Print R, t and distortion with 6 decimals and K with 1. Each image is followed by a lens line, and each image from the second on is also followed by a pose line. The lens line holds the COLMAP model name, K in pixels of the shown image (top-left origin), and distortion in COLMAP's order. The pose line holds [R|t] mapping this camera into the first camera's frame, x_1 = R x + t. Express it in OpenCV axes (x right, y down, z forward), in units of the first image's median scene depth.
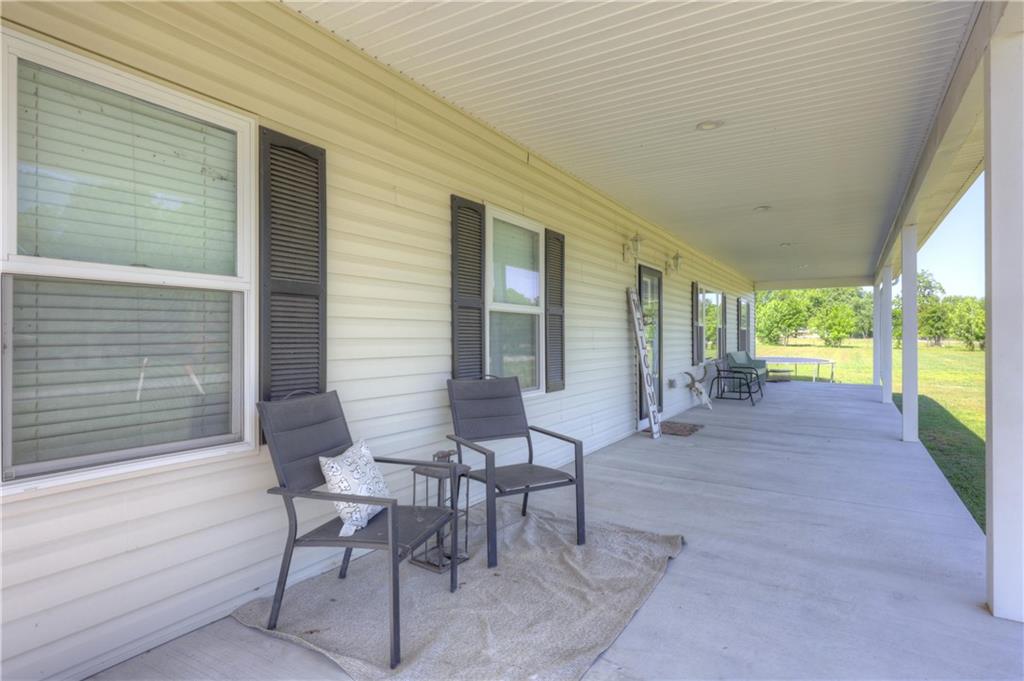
lens RADIAL K [[535.9, 0, 520.4], [0, 535.9, 337.9], [0, 0, 1]] dist [0.026991, 0.000720]
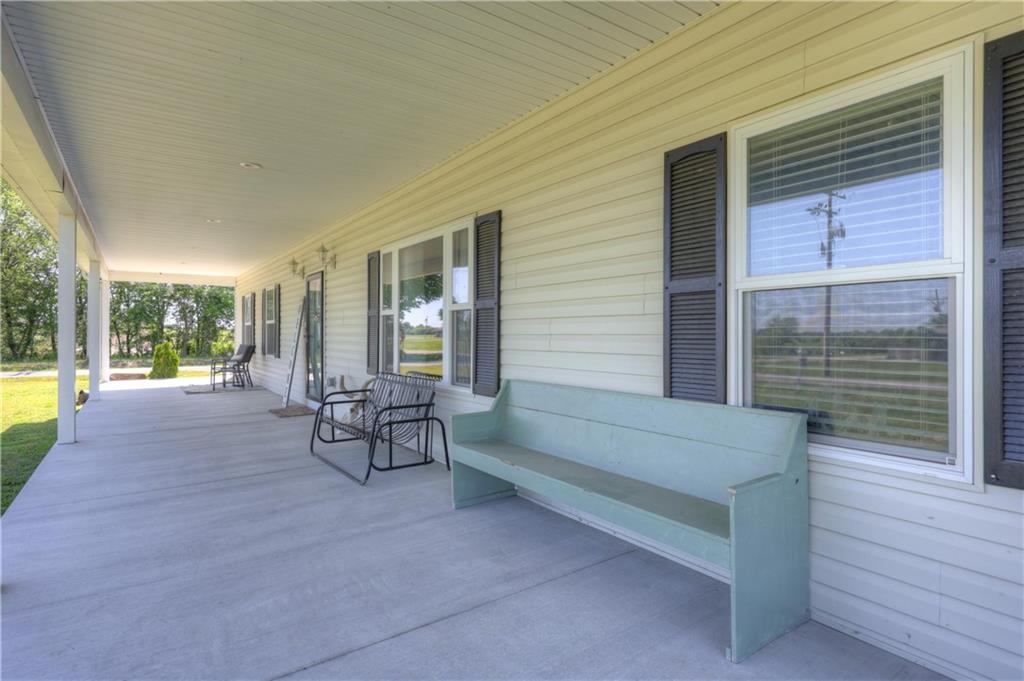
lens RADIAL K [[535.9, 0, 520.4], [0, 535.9, 337.9], [0, 0, 1]] dist [0.026991, 0.000720]
pose [[-0.391888, 0.007552, -0.919982, 0.443712], [-0.004734, 0.999937, 0.010225, -0.001165], [0.920001, 0.008362, -0.391827, 0.723731]]
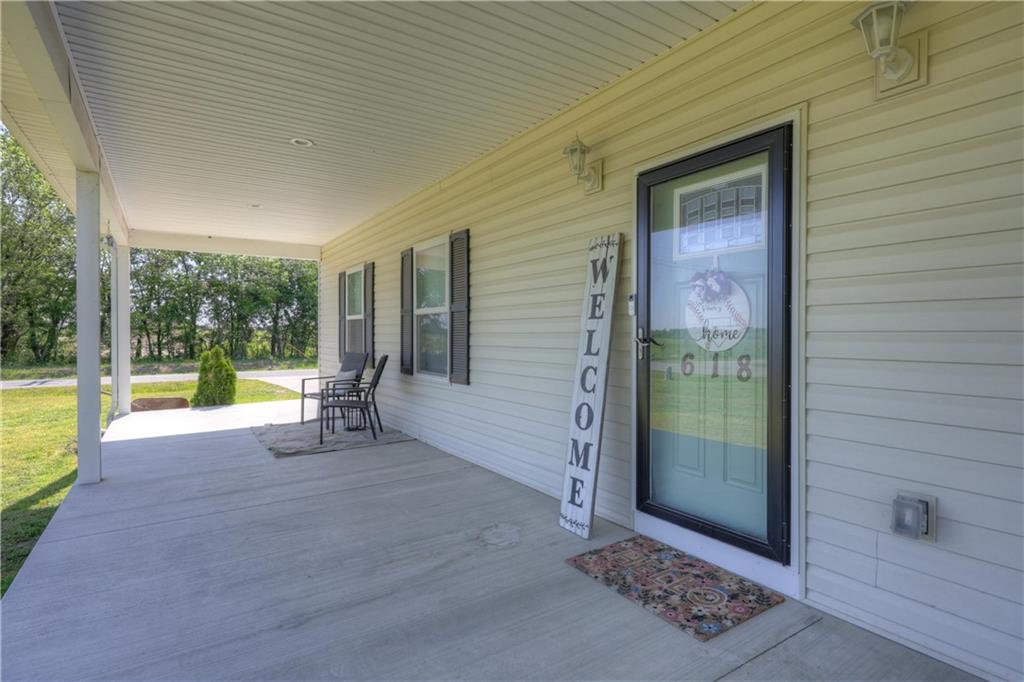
lens RADIAL K [[533.6, 0, 539.8], [0, 533.6, 339.4], [0, 0, 1]] dist [0.000083, -0.000348]
pose [[-0.396720, 0.009784, -0.917888, 0.389463], [-0.004082, 0.999915, 0.012423, -0.000520], [0.917931, 0.008675, -0.396646, 0.633901]]
